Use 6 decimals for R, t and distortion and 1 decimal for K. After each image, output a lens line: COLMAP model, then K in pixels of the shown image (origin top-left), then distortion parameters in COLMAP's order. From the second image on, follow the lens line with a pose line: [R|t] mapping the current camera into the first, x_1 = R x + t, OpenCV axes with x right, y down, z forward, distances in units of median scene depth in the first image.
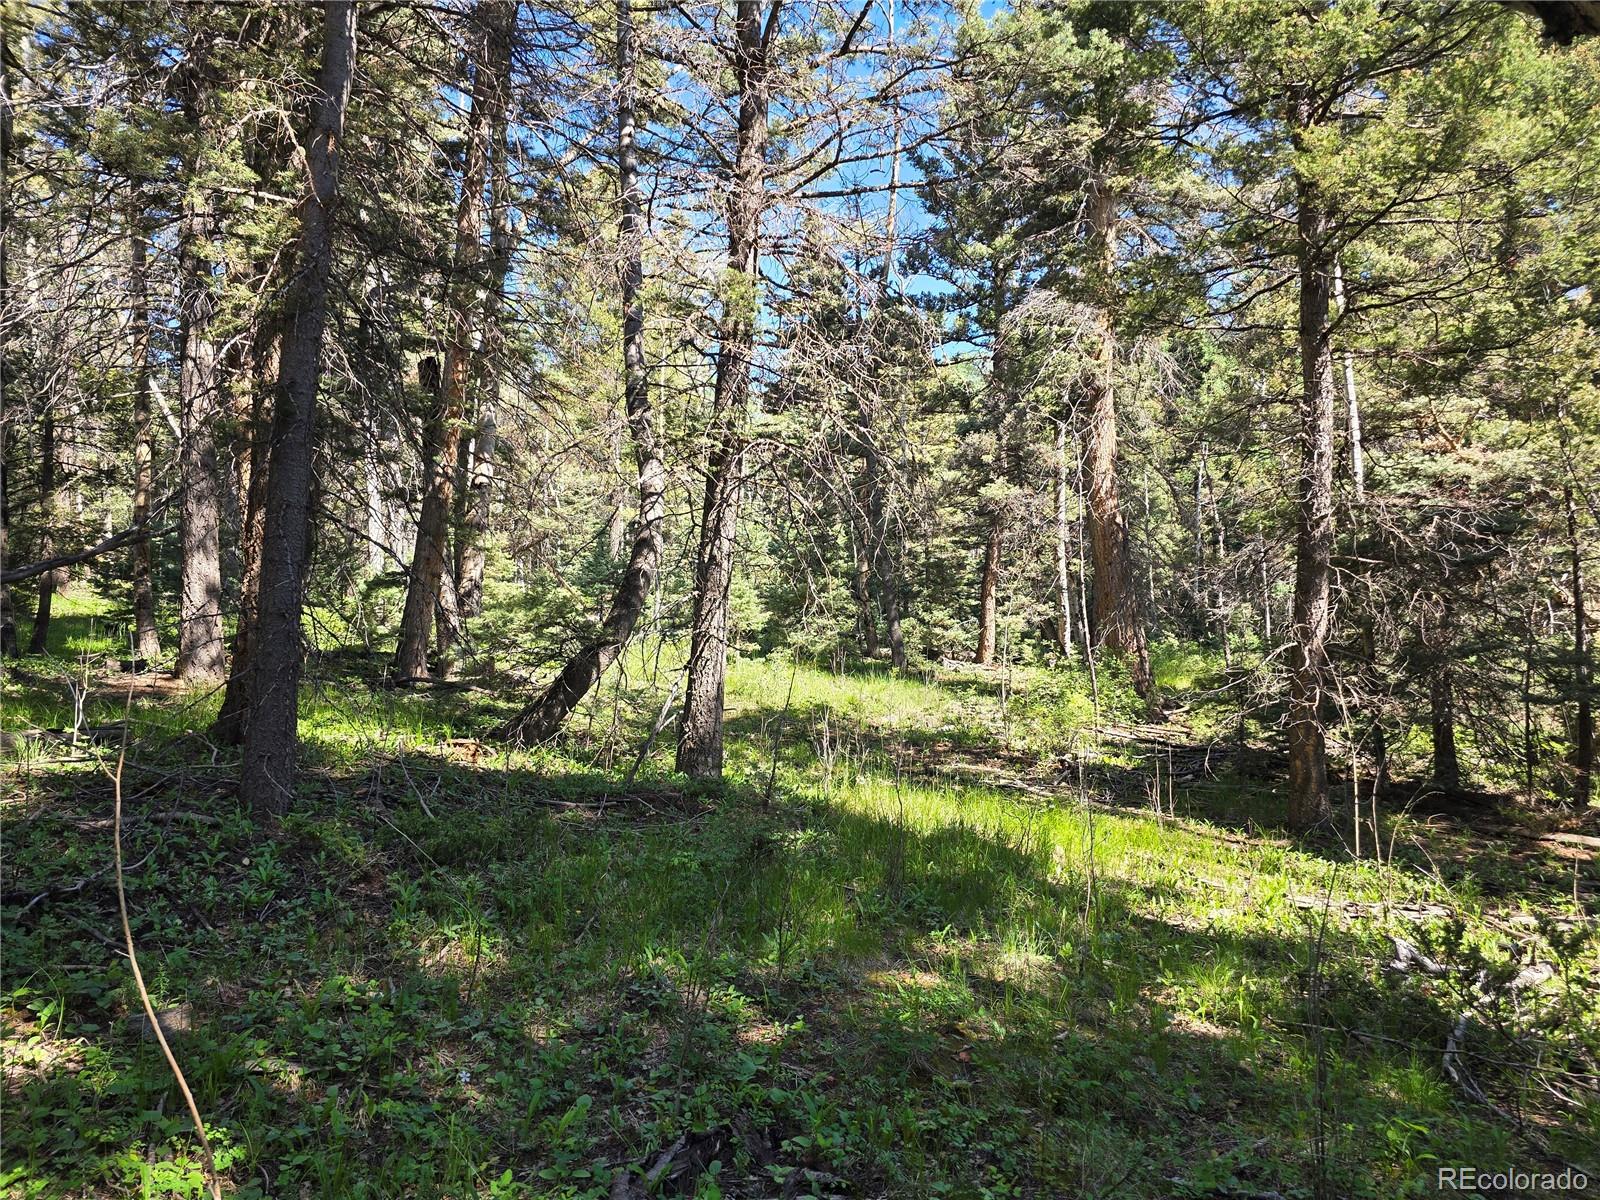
lens RADIAL K [[1061.3, 0, 814.1], [0, 1061.3, 596.5], [0, 0, 1]] dist [0.043356, -0.044084]
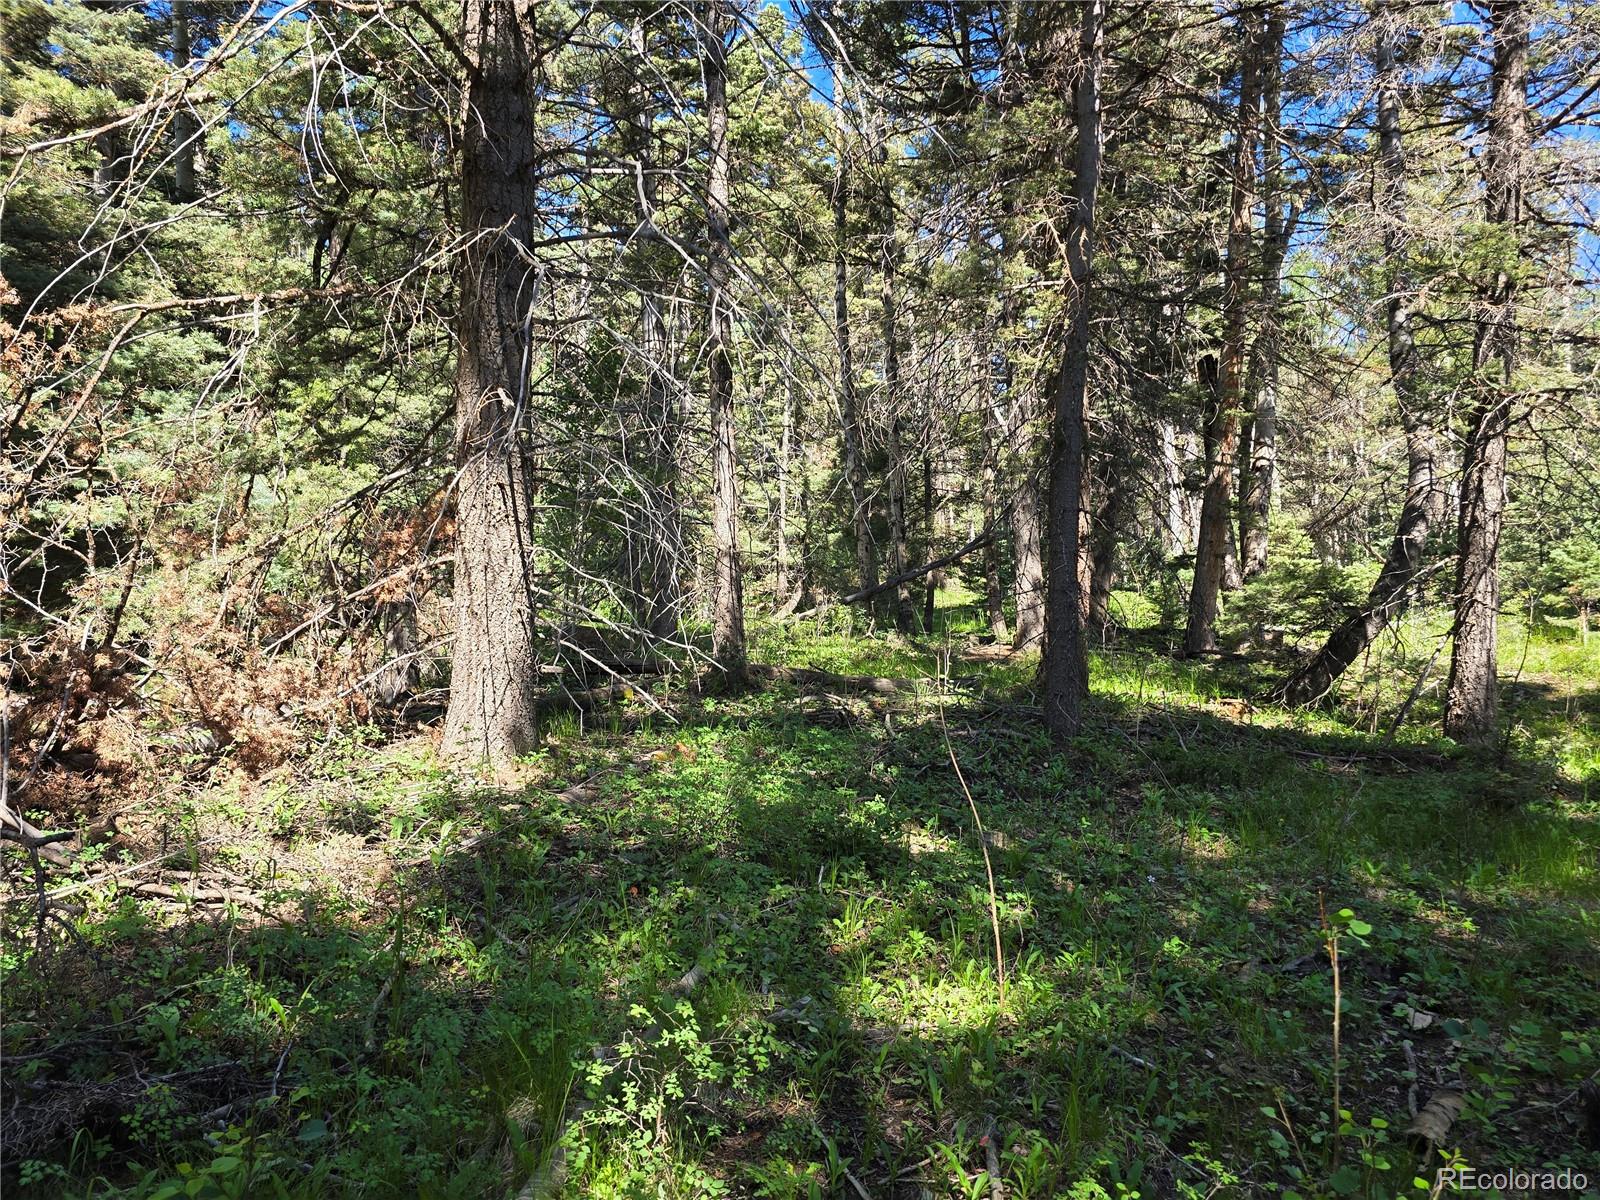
lens RADIAL K [[1061.3, 0, 814.1], [0, 1061.3, 596.5], [0, 0, 1]] dist [0.043356, -0.044084]
pose [[0.740652, -0.036069, -0.670920, 0.084938], [0.045513, 0.998958, -0.003461, 0.006935], [0.670345, -0.027973, 0.741522, -0.105838]]
